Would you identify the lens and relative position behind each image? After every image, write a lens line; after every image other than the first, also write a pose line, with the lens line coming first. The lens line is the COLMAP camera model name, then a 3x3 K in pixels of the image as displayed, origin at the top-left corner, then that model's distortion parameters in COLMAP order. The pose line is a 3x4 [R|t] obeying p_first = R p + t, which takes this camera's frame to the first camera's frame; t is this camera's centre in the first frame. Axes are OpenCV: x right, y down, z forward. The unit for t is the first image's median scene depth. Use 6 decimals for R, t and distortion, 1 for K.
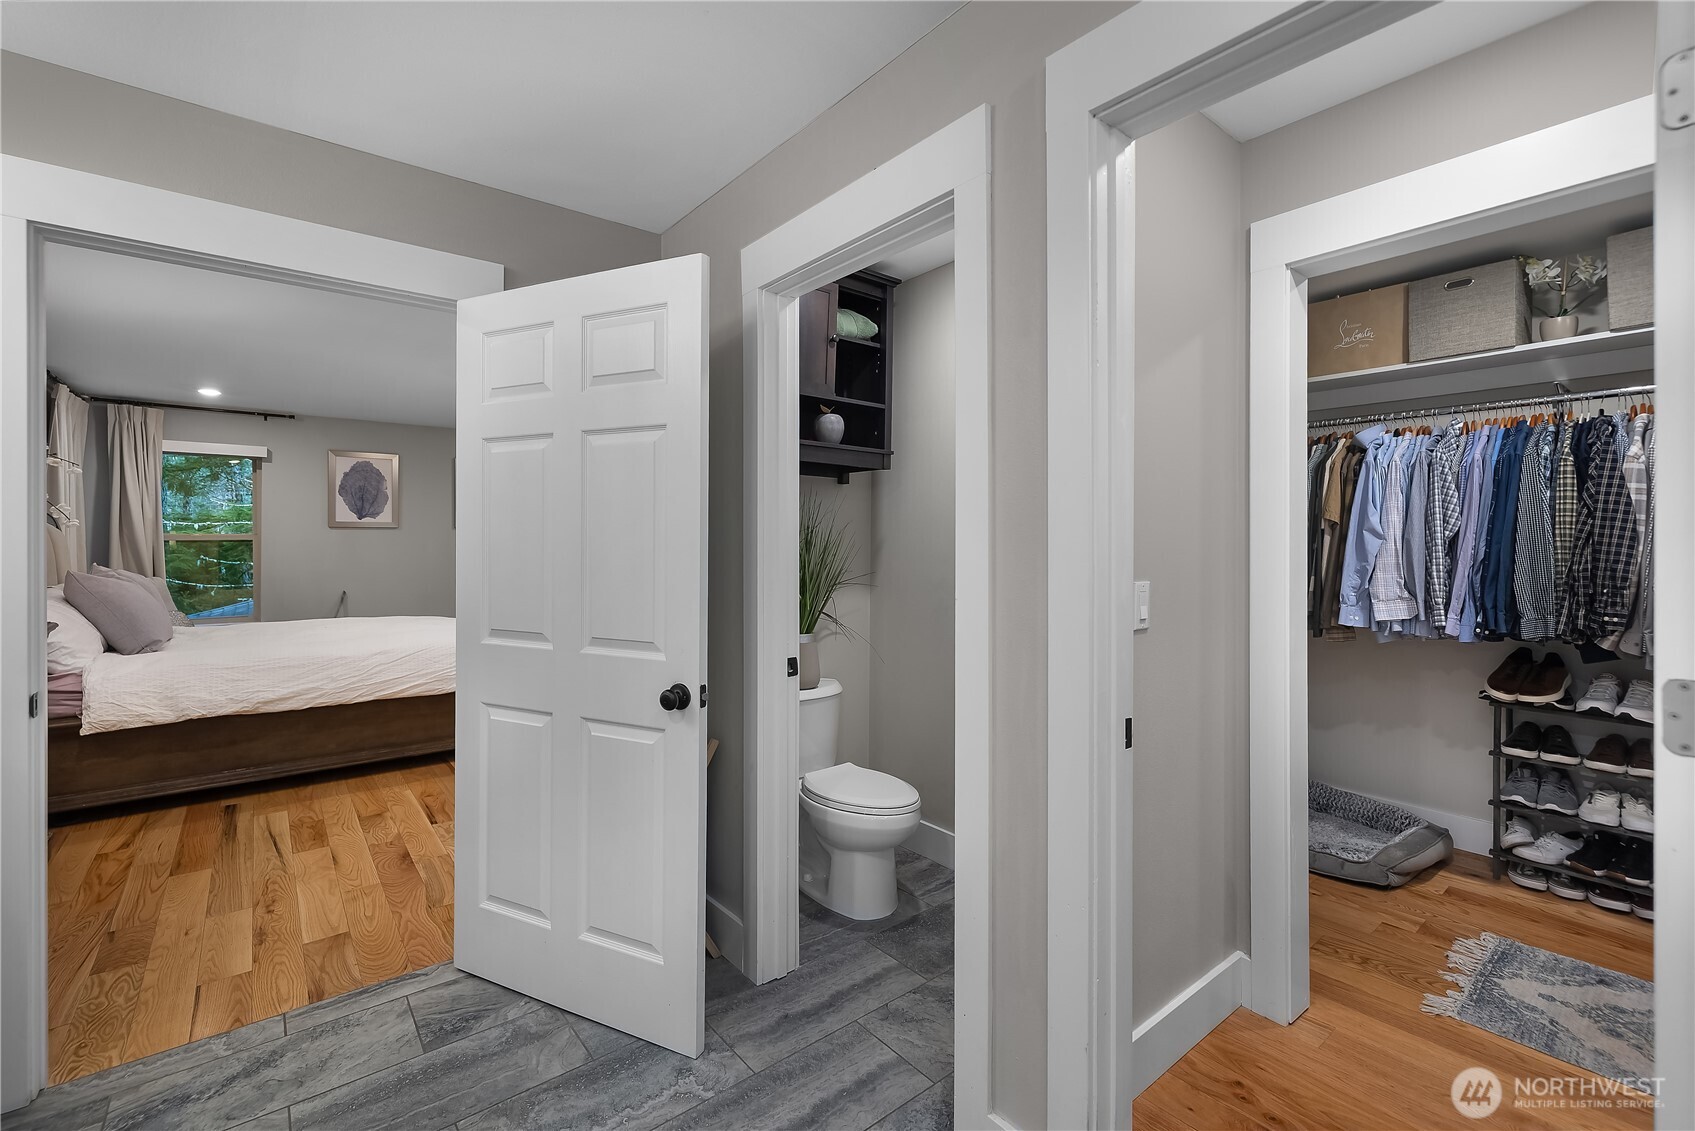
lens RADIAL K [[752.1, 0, 849.1], [0, 752.1, 542.7], [0, 0, 1]] dist [0.004308, -0.000139]
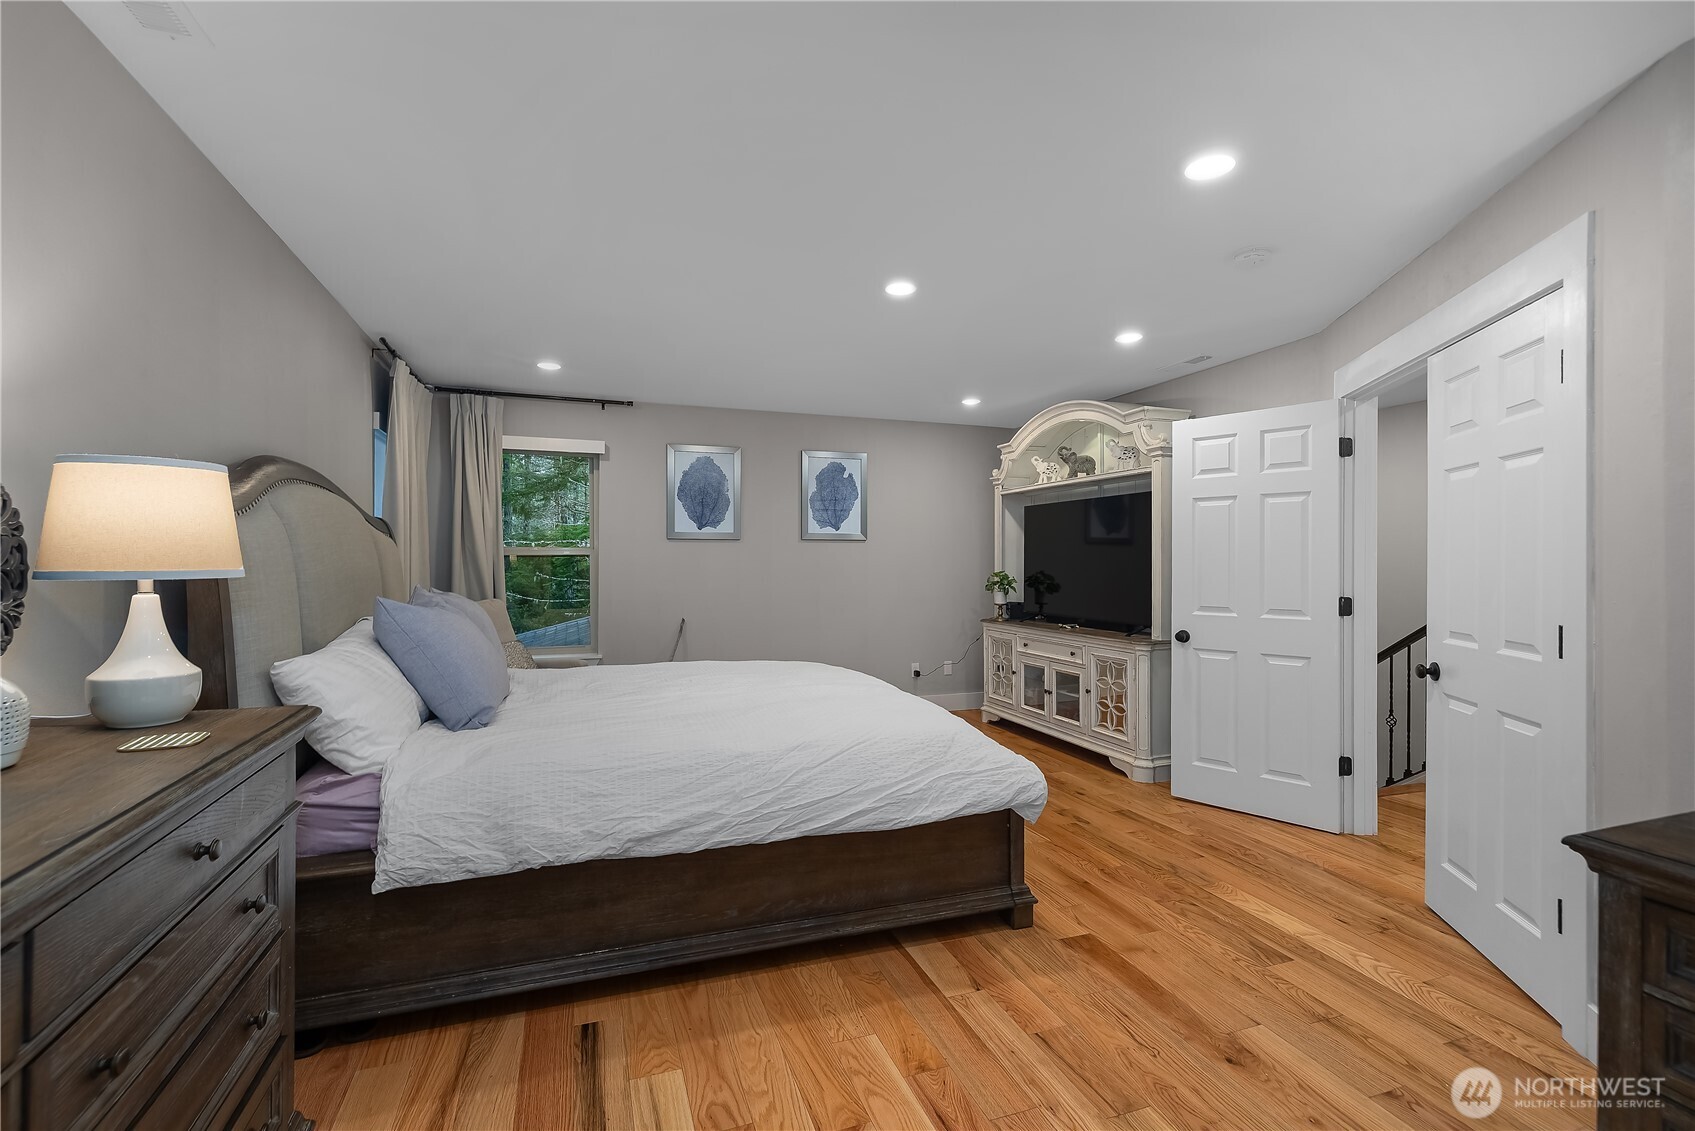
lens RADIAL K [[764.9, 0, 833.0], [0, 764.9, 565.4], [0, 0, 1]] dist [0.012985, -0.000160]
pose [[0.942829, 0.002457, -0.333269, -0.472302], [-0.000821, 0.999987, 0.005052, 0.006797], [0.333277, -0.004490, 0.942818, 0.538971]]
